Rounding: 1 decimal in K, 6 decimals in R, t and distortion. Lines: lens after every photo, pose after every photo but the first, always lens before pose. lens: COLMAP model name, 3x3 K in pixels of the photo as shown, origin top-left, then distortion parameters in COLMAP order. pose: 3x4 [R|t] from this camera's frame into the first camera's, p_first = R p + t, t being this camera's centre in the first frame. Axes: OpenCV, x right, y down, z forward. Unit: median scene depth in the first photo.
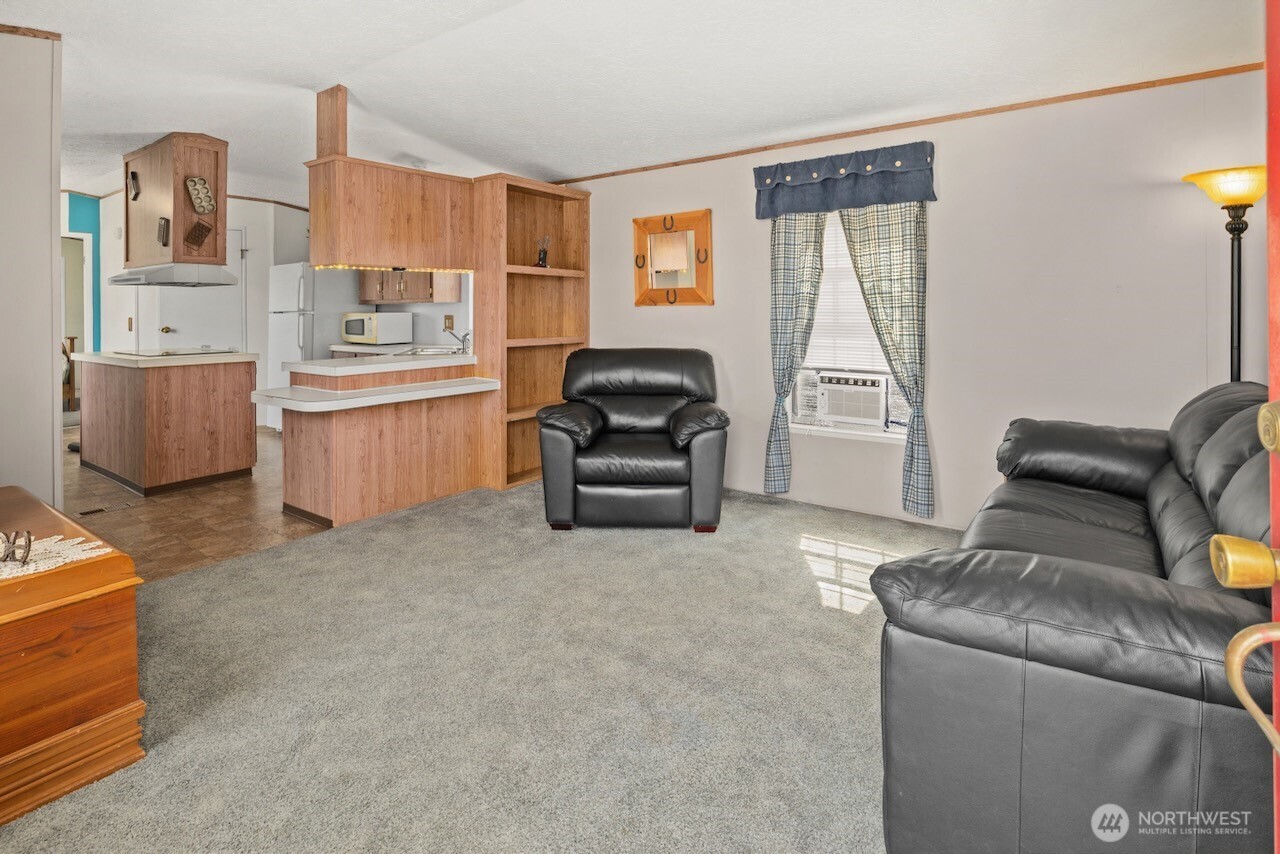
lens RADIAL K [[626.6, 0, 640.0], [0, 626.6, 427.0], [0, 0, 1]] dist [-0.001390, -0.000288]
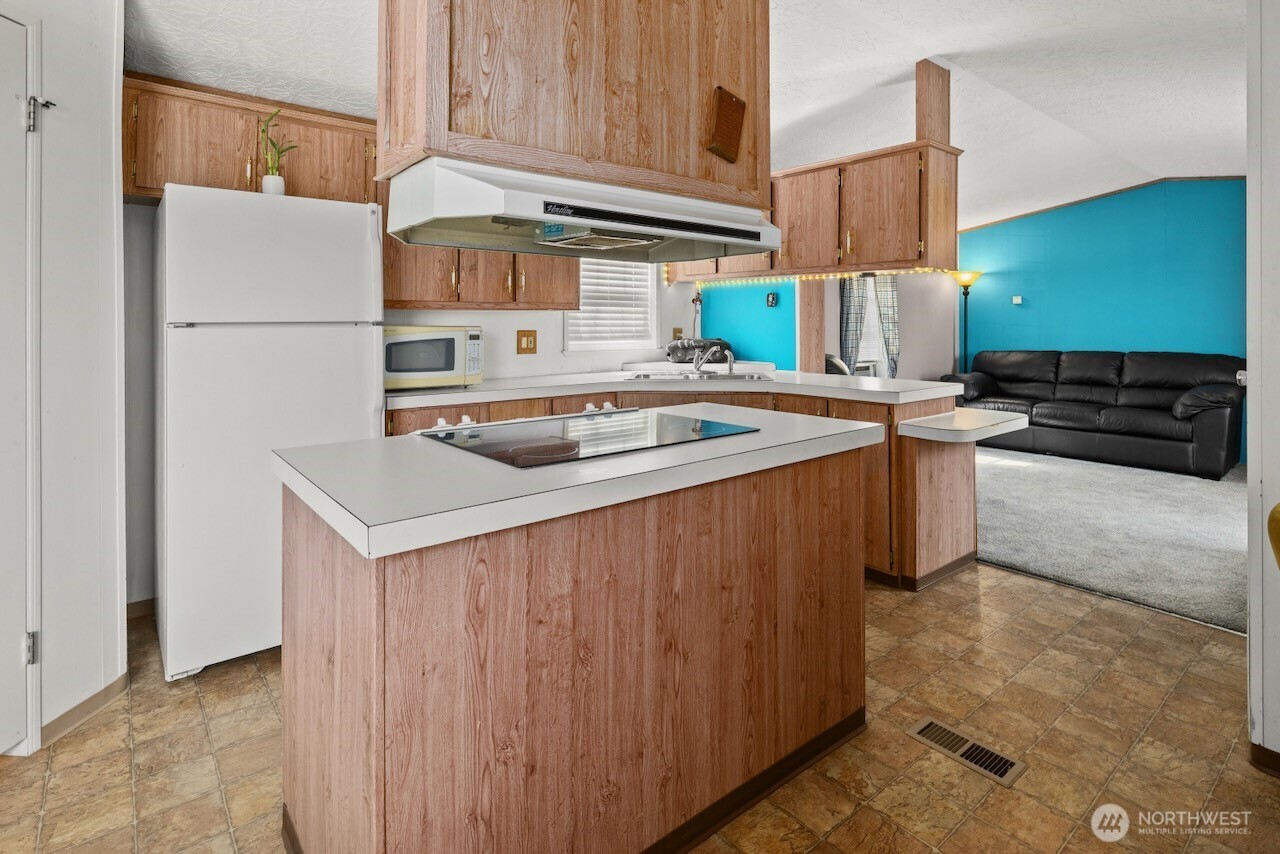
lens RADIAL K [[626.6, 0, 640.0], [0, 626.6, 427.0], [0, 0, 1]] dist [-0.001390, -0.000288]
pose [[0.260021, -0.150808, 0.953753, -0.868950], [0.177846, 0.978310, 0.106205, -0.125273], [-0.949084, 0.142005, 0.281202, 0.702381]]
